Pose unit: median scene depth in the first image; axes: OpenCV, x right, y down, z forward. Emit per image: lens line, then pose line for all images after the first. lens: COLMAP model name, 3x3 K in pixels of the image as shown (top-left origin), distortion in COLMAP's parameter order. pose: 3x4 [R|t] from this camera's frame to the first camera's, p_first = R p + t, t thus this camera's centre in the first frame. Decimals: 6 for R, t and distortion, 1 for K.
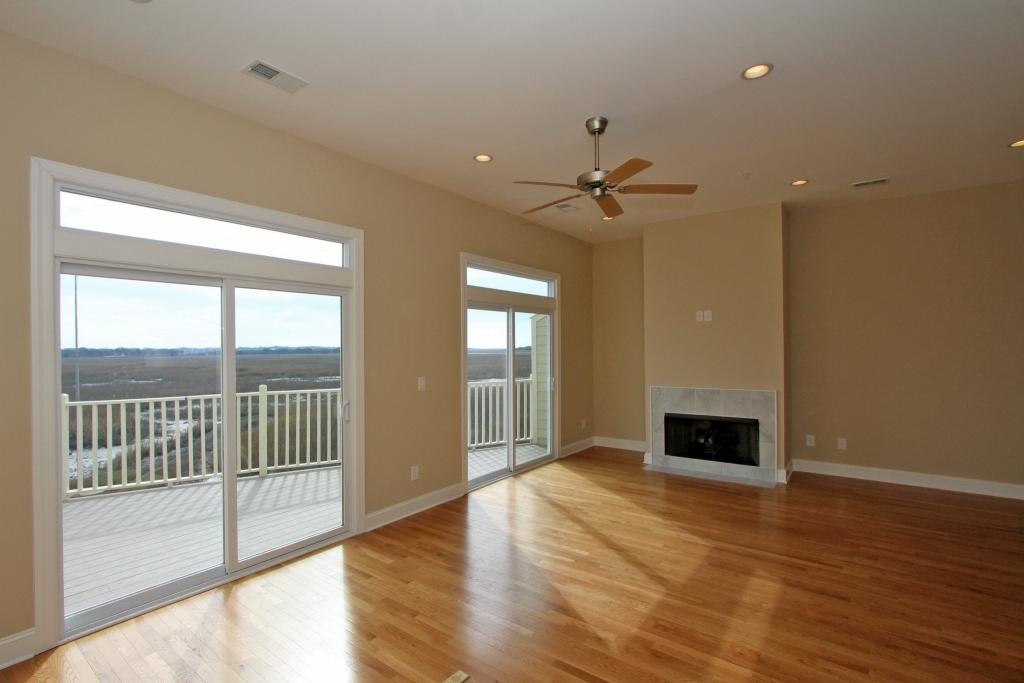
lens RADIAL K [[472.8, 0, 503.0], [0, 472.8, 345.5], [0, 0, 1]] dist [-0.023778, 0.005170]
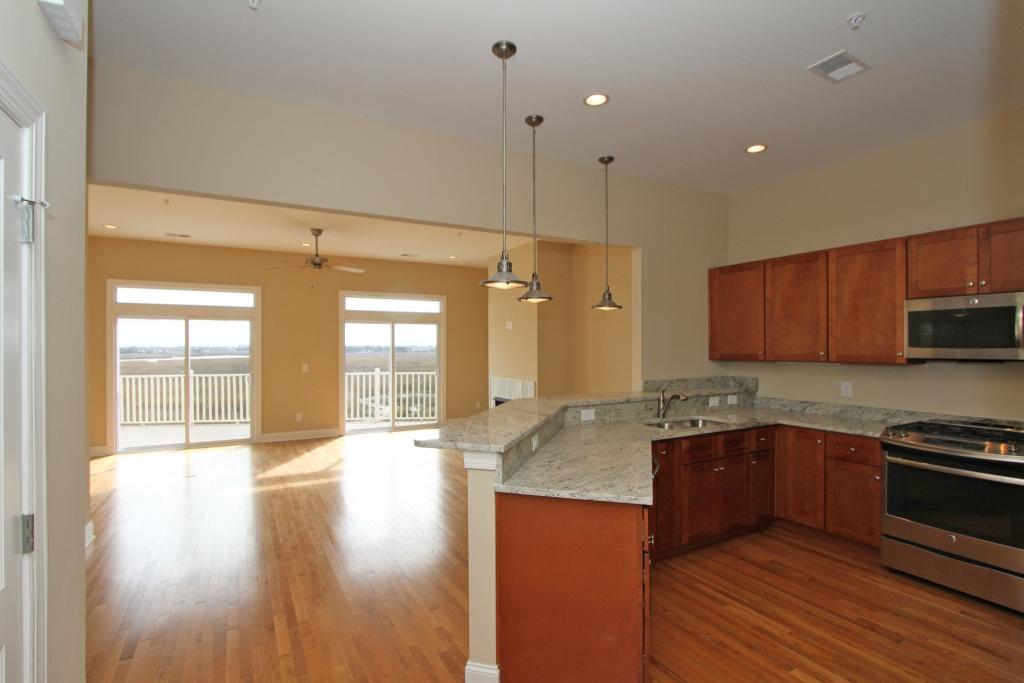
lens RADIAL K [[472.8, 0, 504.6], [0, 472.8, 345.7], [0, 0, 1]] dist [-0.023778, 0.005170]
pose [[0.917398, 0.003793, -0.397953, 1.044031], [-0.003529, 0.999993, 0.001396, -0.005794], [0.397956, 0.000123, 0.917405, -0.280700]]
